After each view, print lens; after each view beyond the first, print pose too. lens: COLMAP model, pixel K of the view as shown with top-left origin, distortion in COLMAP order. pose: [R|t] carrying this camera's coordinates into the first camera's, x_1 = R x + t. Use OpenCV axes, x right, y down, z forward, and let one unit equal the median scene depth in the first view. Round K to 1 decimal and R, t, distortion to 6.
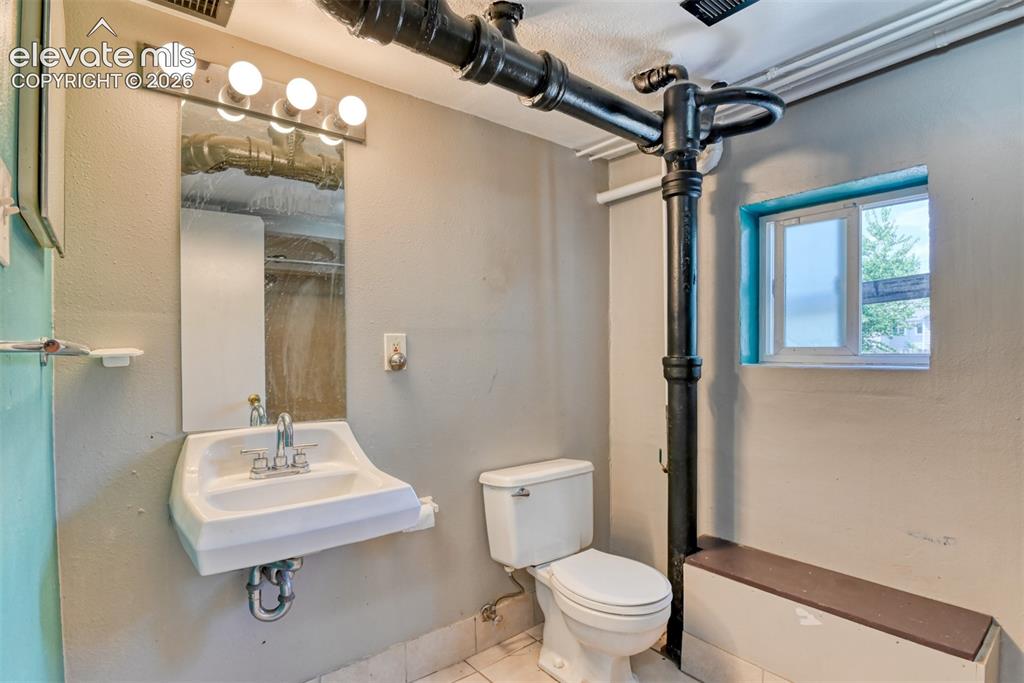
lens RADIAL K [[500.1, 0, 515.9], [0, 500.1, 341.6], [0, 0, 1]] dist [-0.027779, -0.003067]
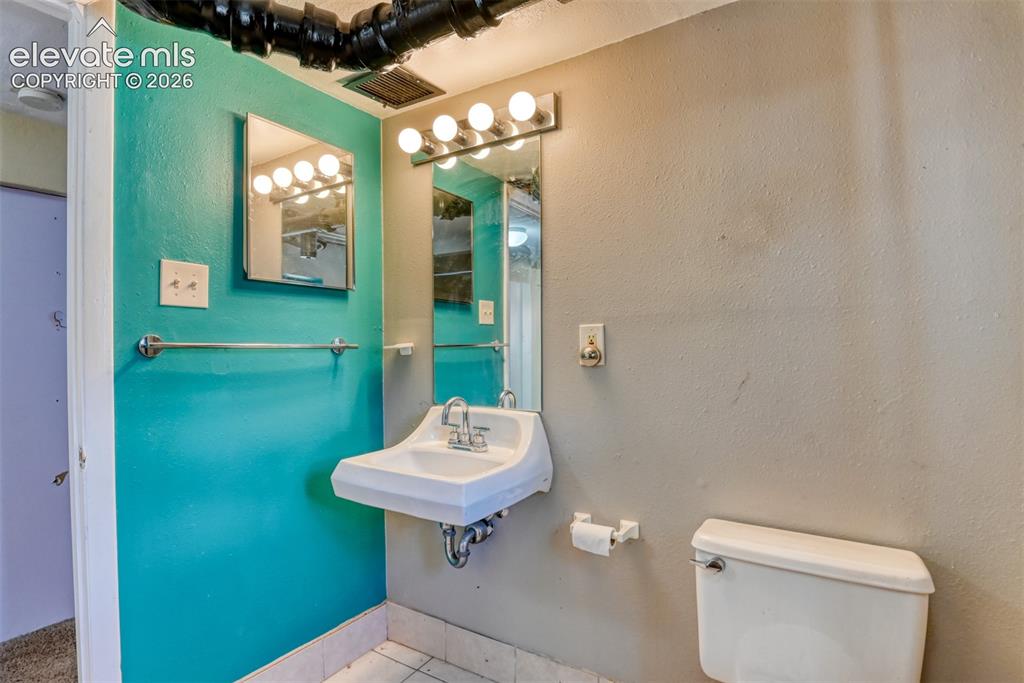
lens RADIAL K [[500.1, 0, 515.9], [0, 500.1, 341.6], [0, 0, 1]] dist [-0.027779, -0.003067]
pose [[0.330386, -0.007984, -0.943812, 0.593482], [0.018858, 0.999820, -0.001856, 0.014660], [0.943657, -0.017185, 0.330478, 0.618120]]
